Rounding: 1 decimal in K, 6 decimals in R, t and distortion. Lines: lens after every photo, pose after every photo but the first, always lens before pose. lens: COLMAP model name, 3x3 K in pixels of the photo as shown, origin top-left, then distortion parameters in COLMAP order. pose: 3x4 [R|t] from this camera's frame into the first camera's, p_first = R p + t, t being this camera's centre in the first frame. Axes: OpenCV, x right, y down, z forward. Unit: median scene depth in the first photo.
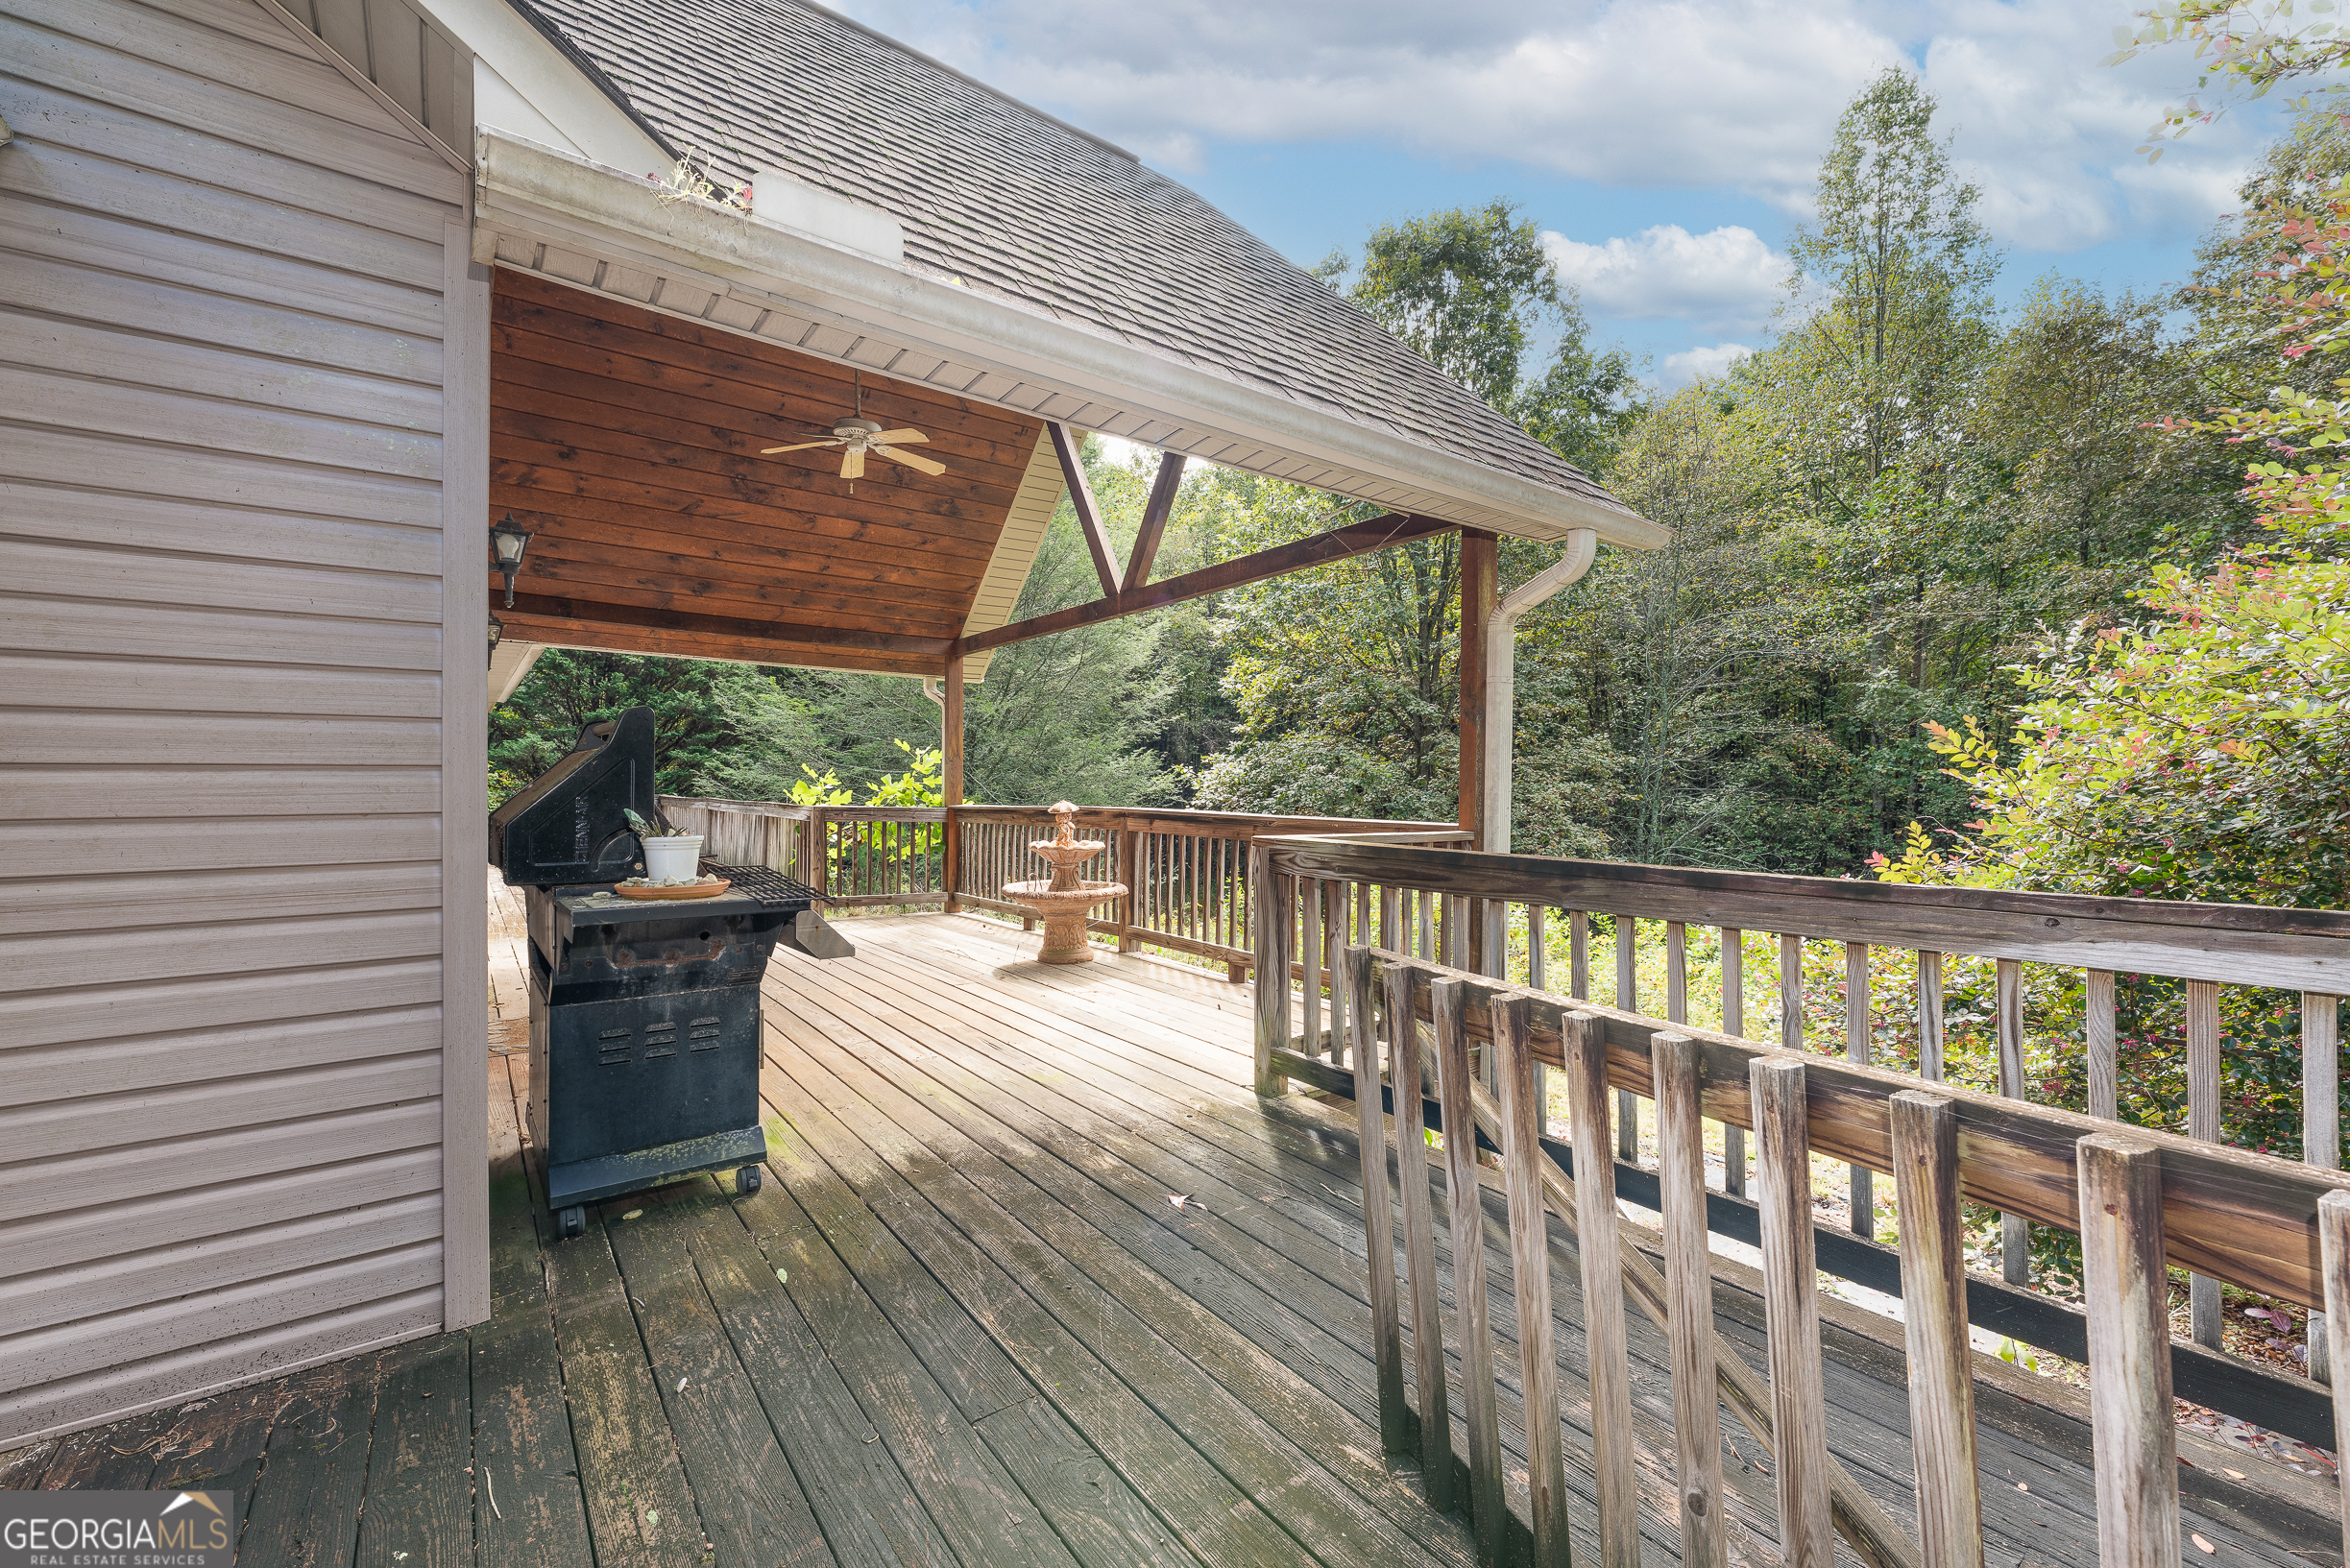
lens RADIAL K [[954.7, 0, 1173.3], [0, 954.7, 782.4], [0, 0, 1]] dist [-0.002168, -0.000117]
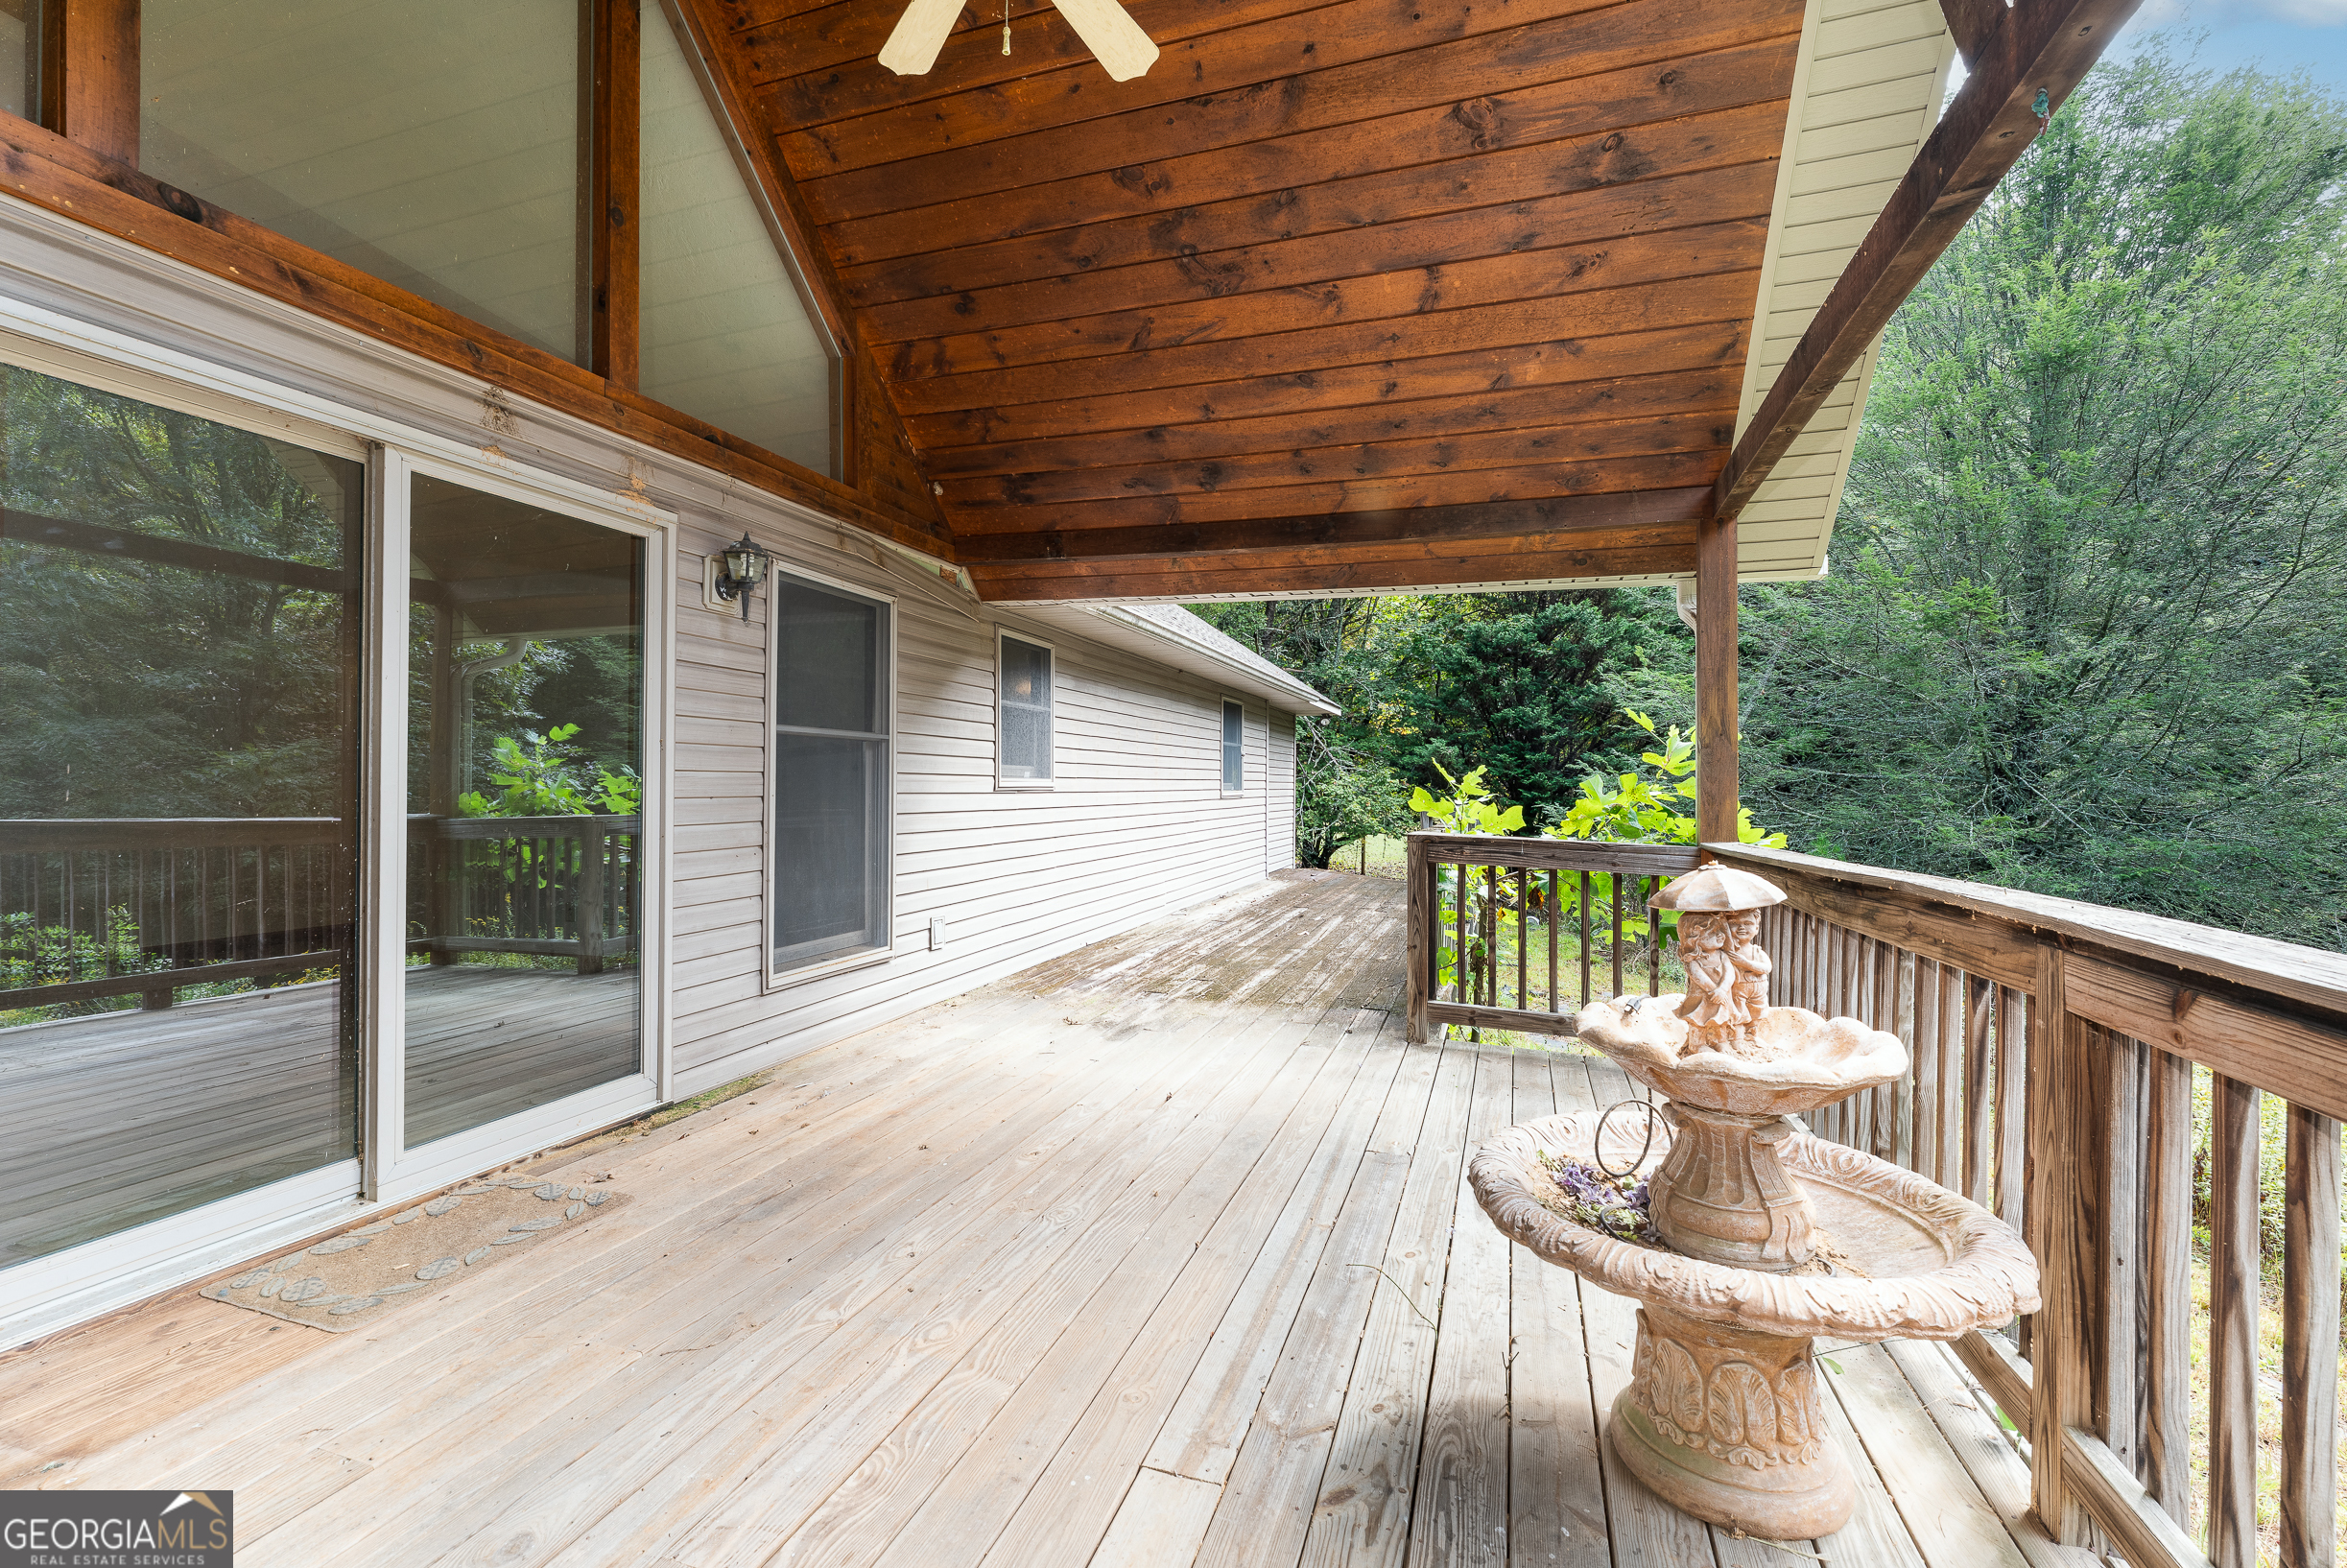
lens RADIAL K [[1015.5, 0, 1172.4], [0, 1015.5, 782.7], [0, 0, 1]] dist [-0.002169, -0.000195]
pose [[0.561118, -0.003818, -0.827727, 0.032662], [-0.003831, 0.999967, -0.007209, -0.000997], [0.827727, 0.007216, 0.561084, 0.572028]]
